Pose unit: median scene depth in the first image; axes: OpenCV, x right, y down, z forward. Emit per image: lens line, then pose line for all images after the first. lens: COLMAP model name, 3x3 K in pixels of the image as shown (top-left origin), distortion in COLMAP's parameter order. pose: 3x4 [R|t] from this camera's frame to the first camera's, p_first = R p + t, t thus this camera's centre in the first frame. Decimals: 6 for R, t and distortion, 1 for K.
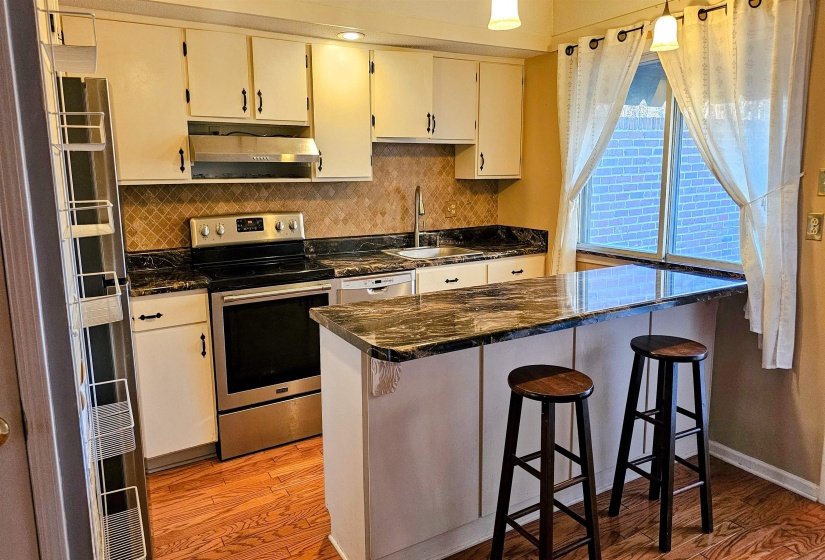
lens RADIAL K [[547.5, 0, 422.5], [0, 547.5, 258.8], [0, 0, 1]] dist [0.024645, -0.018154]
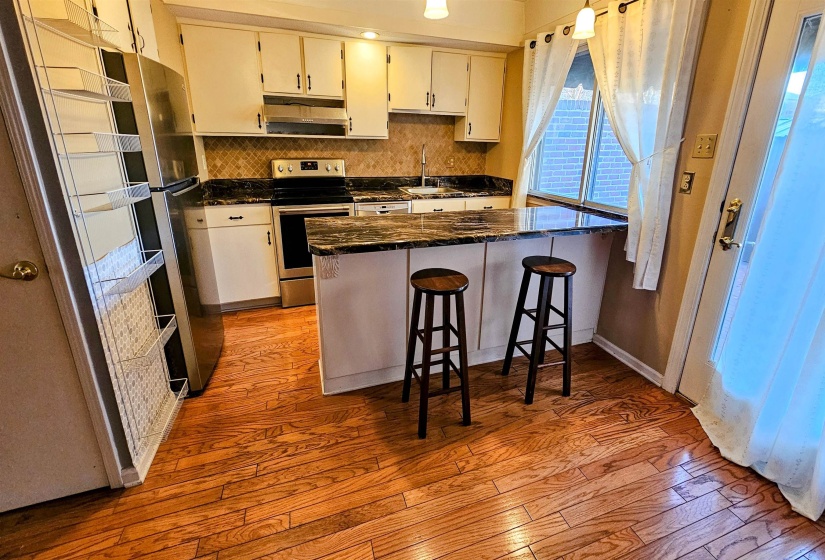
lens RADIAL K [[341.8, 0, 422.9], [0, 341.8, 240.3], [0, 0, 1]] dist [-0.009577, 0.001201]
pose [[0.980520, 0.082073, -0.178450, 0.214006], [-0.060422, 0.990497, 0.123550, 0.010299], [0.186894, -0.110361, 0.976161, 0.091929]]
